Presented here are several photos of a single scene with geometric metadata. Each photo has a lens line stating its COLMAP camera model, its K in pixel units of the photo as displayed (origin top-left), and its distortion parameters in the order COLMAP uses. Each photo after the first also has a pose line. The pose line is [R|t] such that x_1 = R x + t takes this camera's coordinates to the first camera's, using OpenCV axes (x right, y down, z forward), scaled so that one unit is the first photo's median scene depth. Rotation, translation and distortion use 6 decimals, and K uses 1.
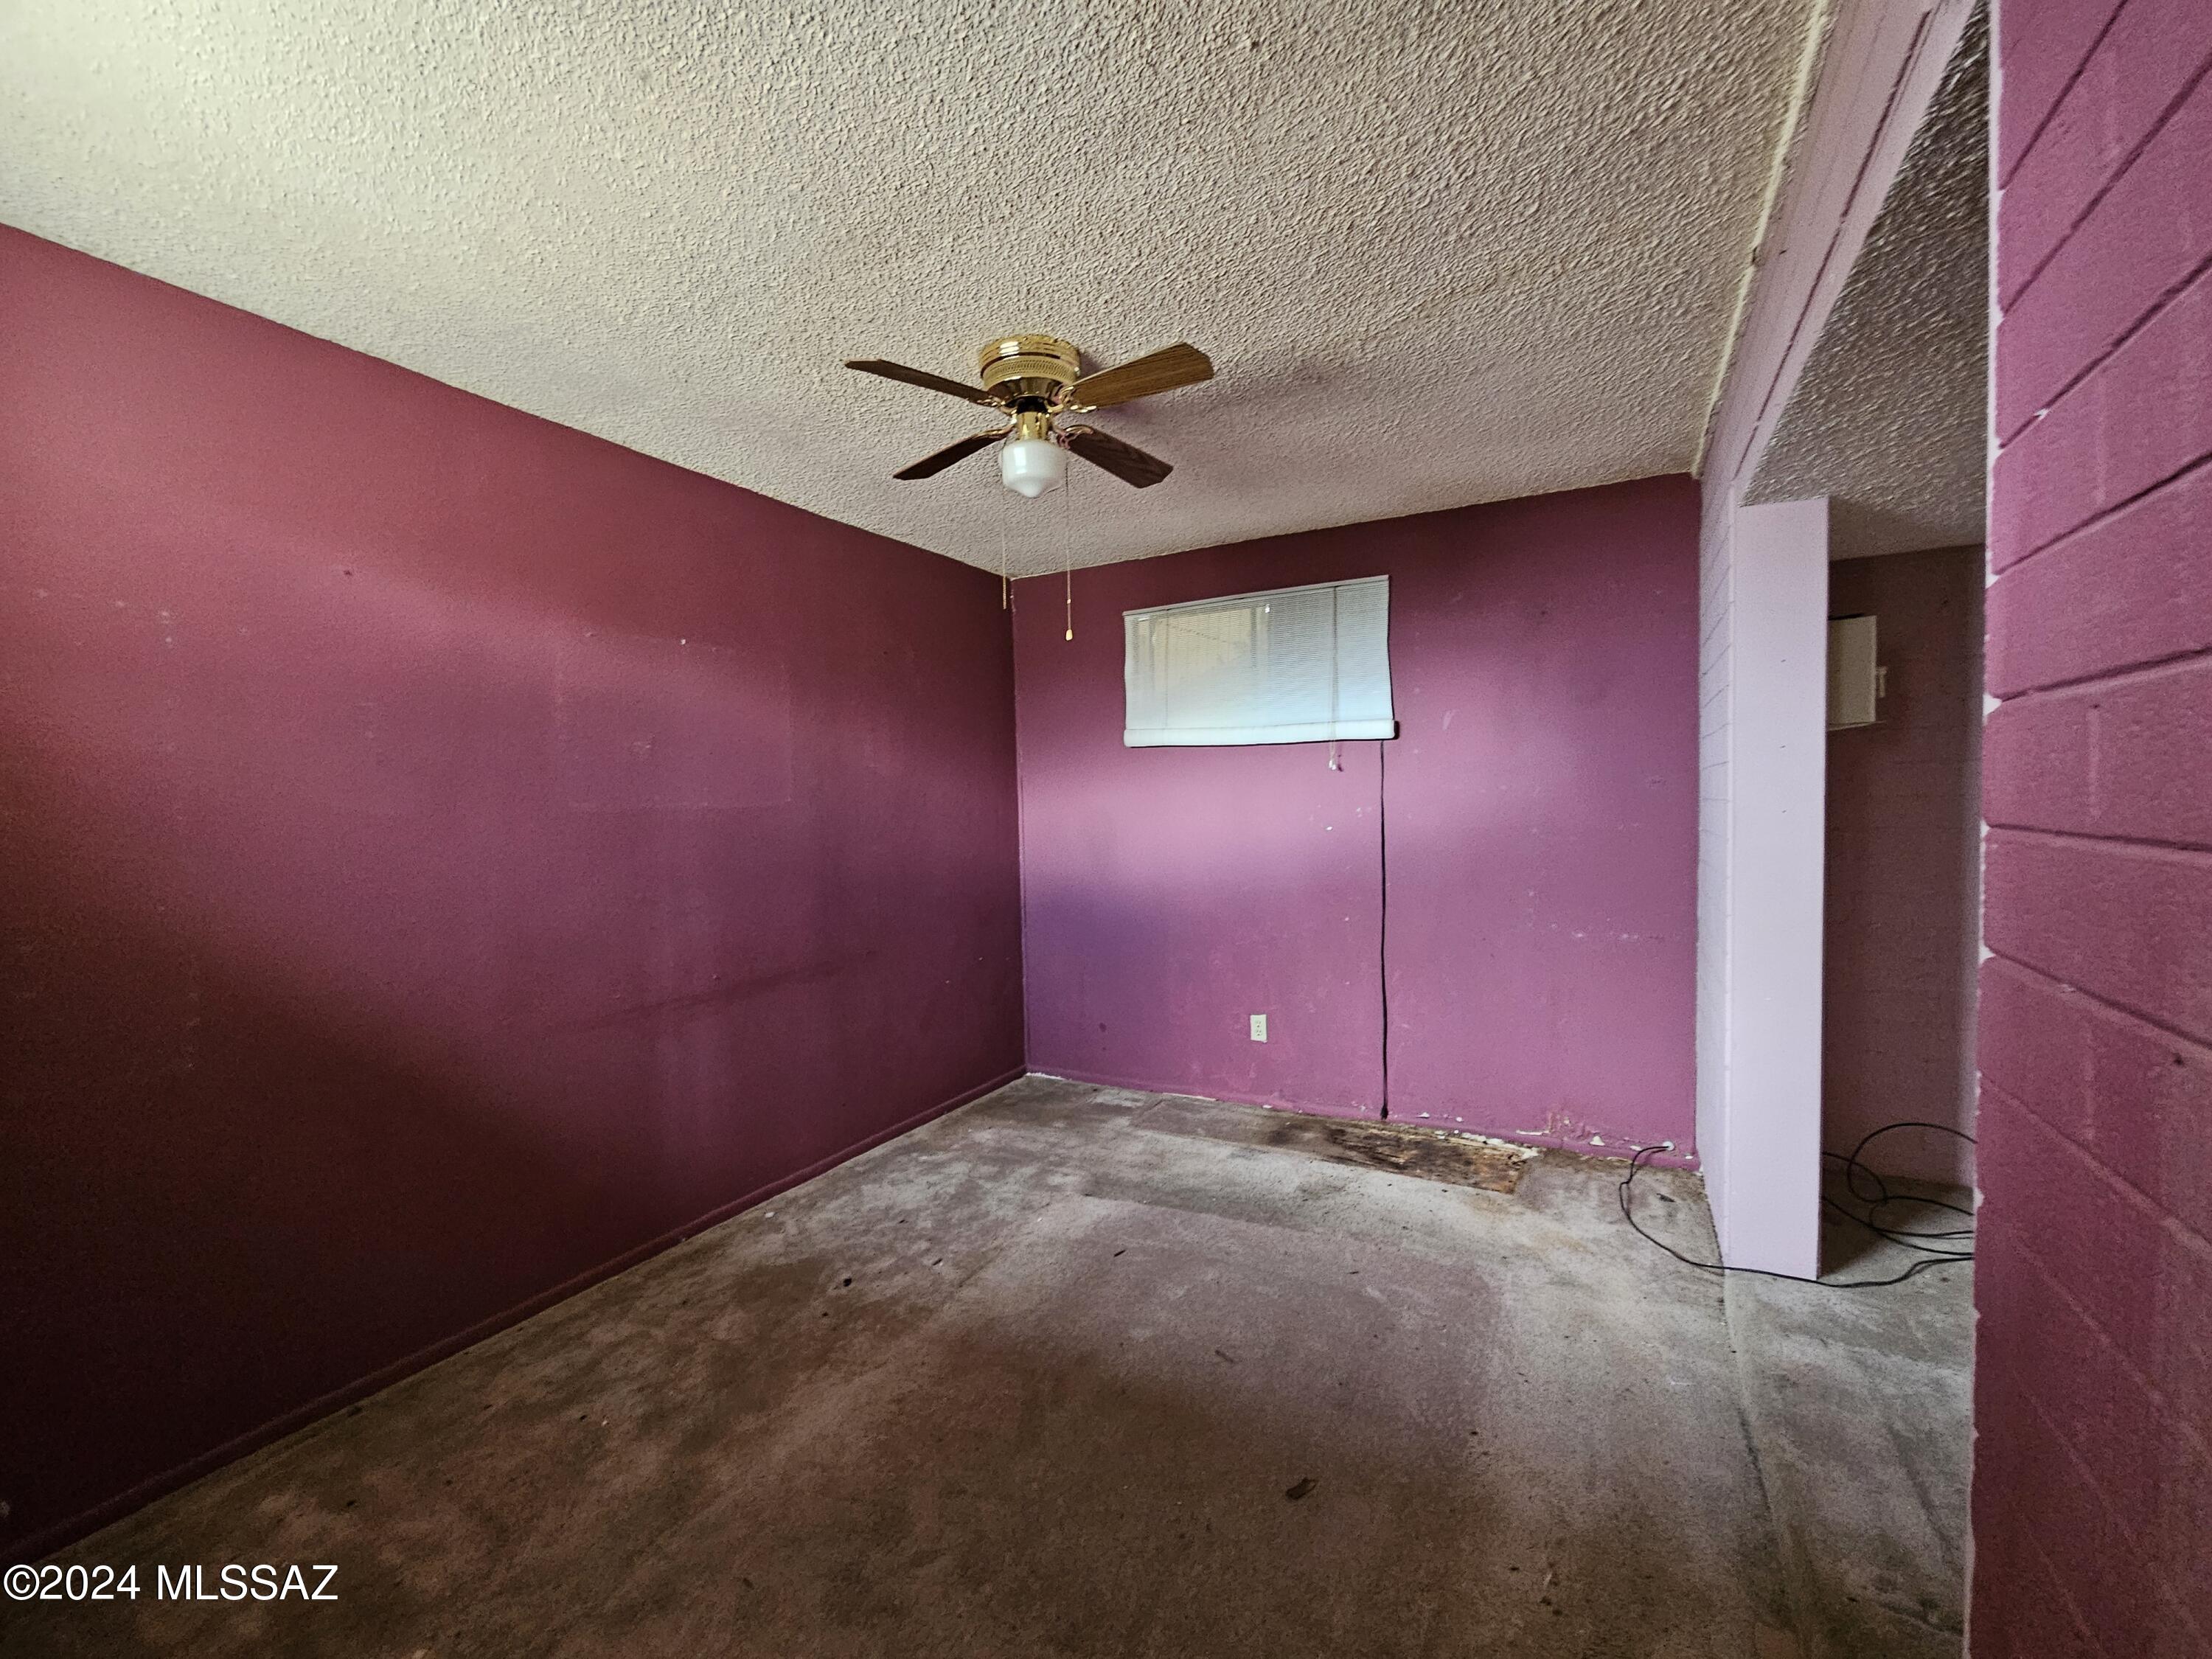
lens RADIAL K [[910.0, 0, 1088.4], [0, 910.0, 832.1], [0, 0, 1]] dist [0.000443, 0.000679]
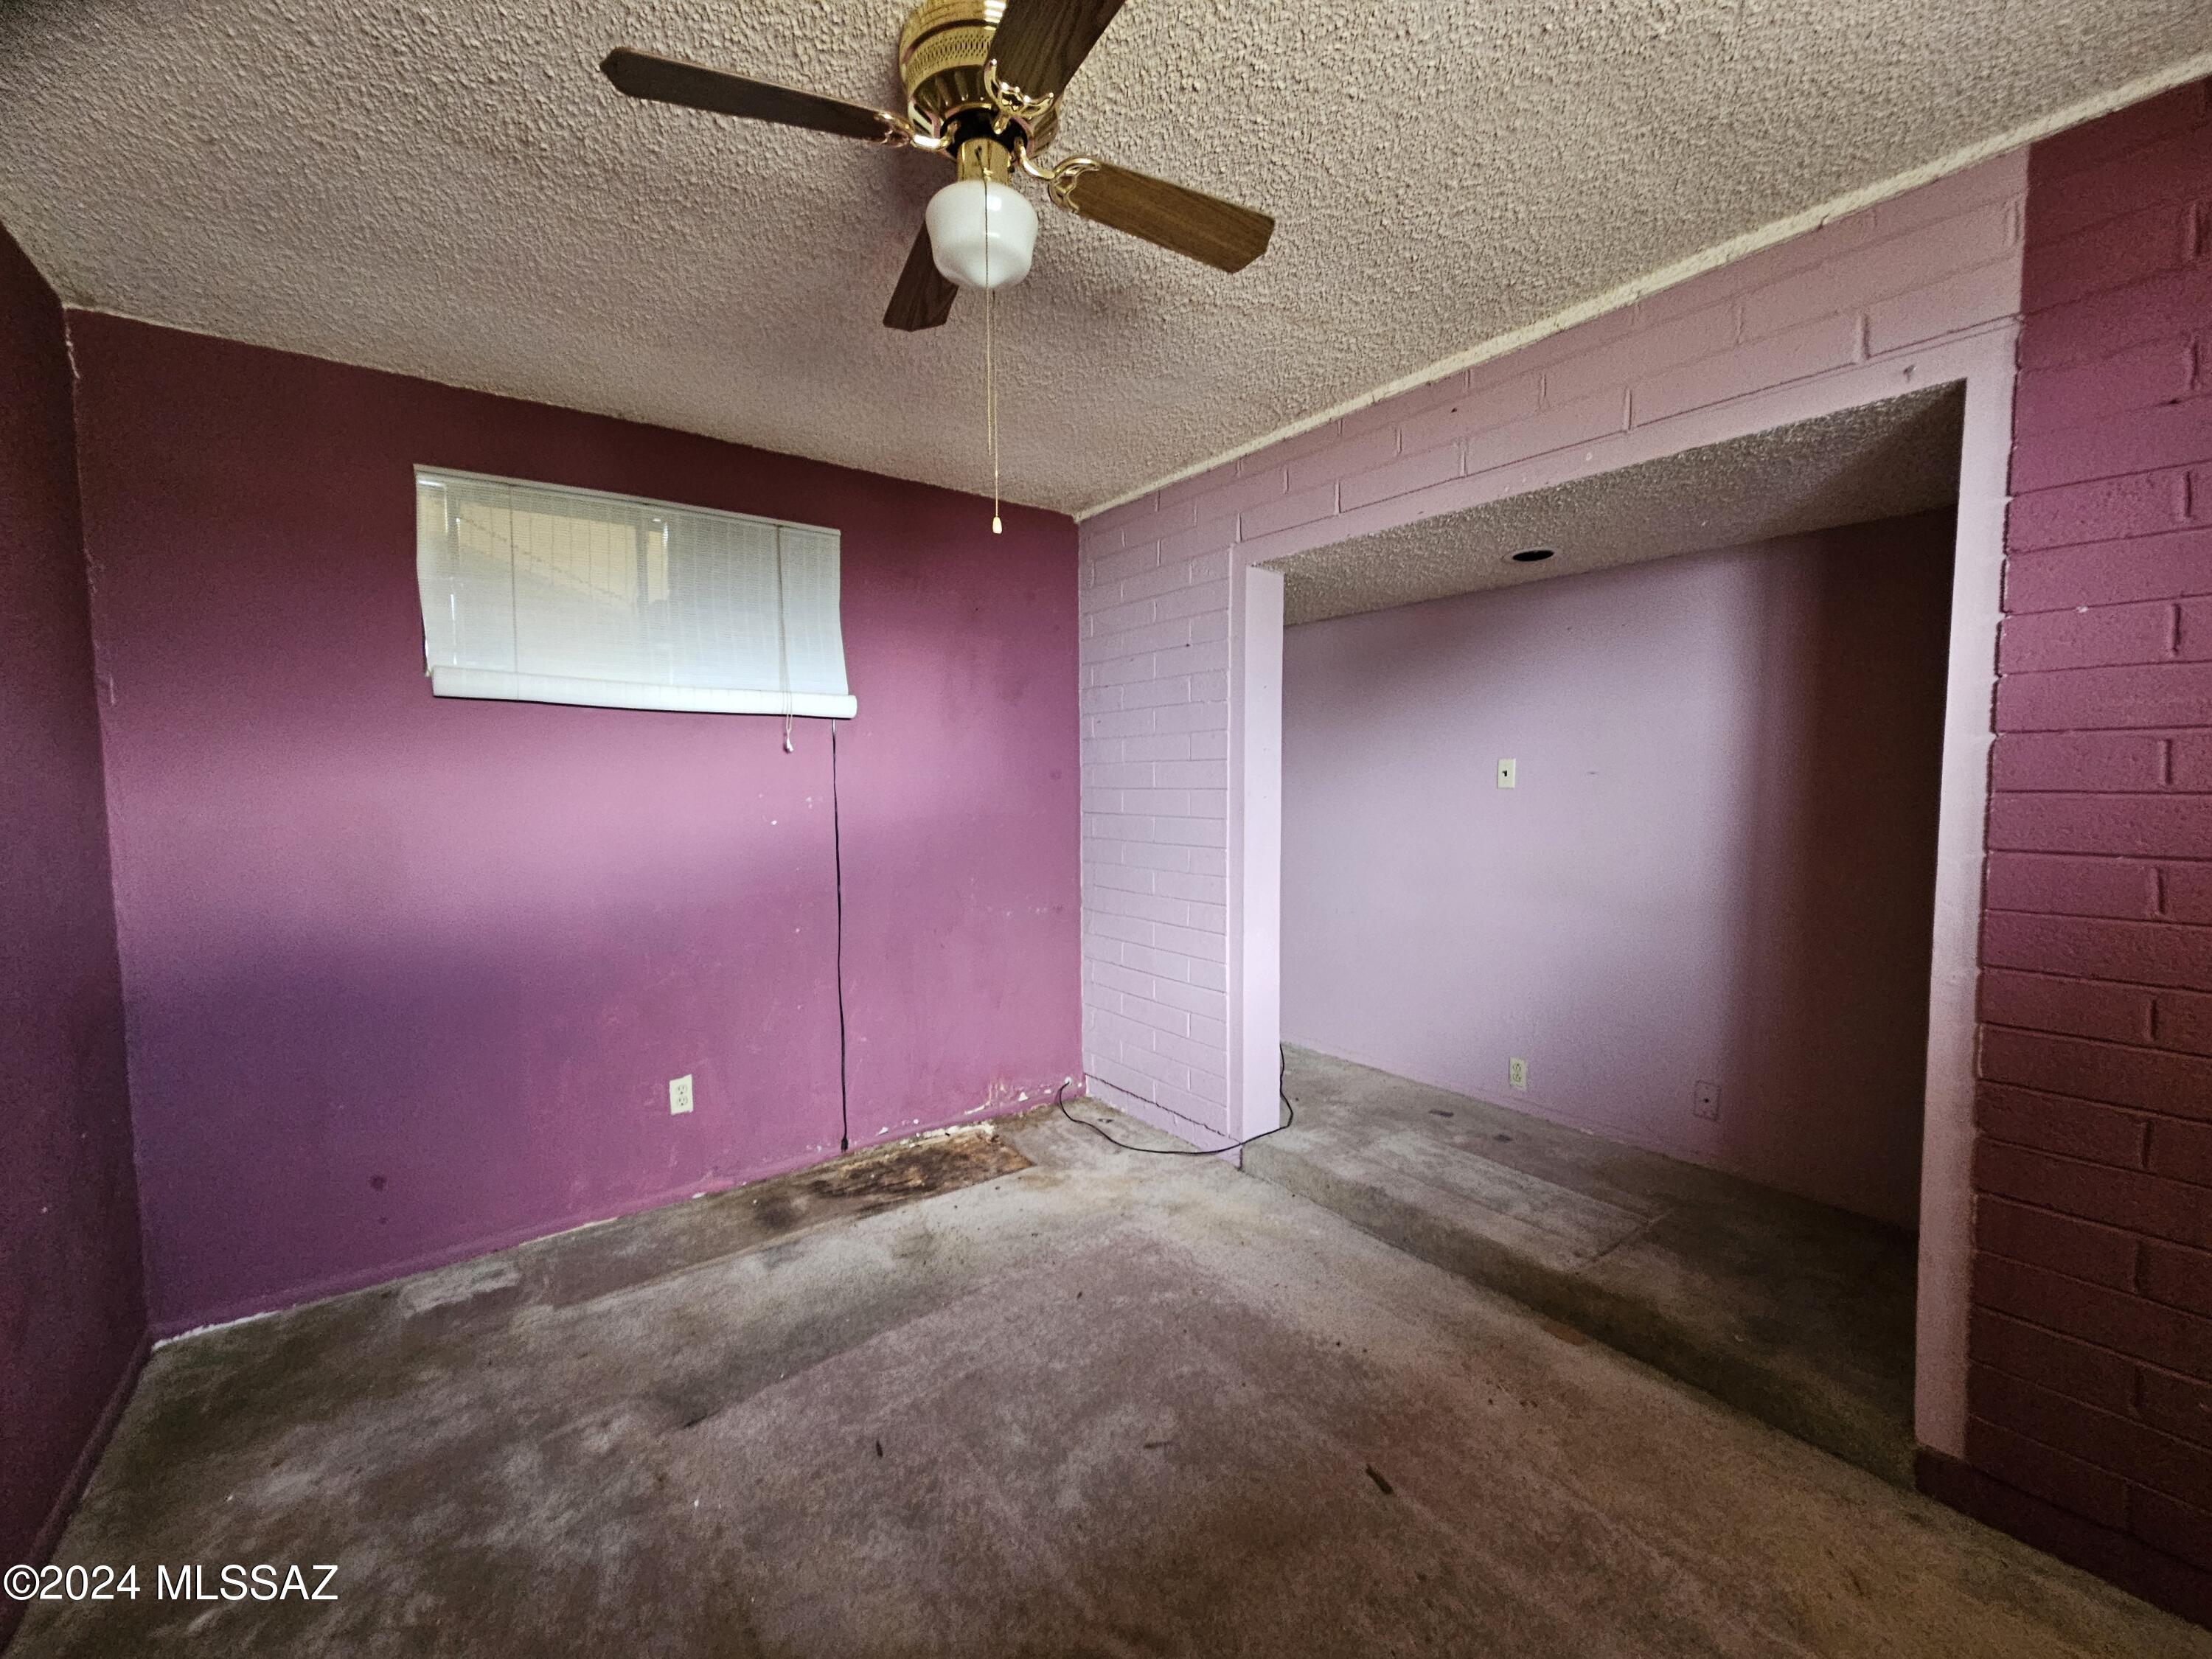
lens RADIAL K [[910.0, 0, 1093.1], [0, 910.0, 832.9], [0, 0, 1]] dist [0.000443, 0.000679]
pose [[0.413035, -0.036036, 0.910002, -0.390005], [0.031632, 0.999182, 0.025210, -0.007010], [-0.910166, 0.018372, 0.413837, 0.439685]]
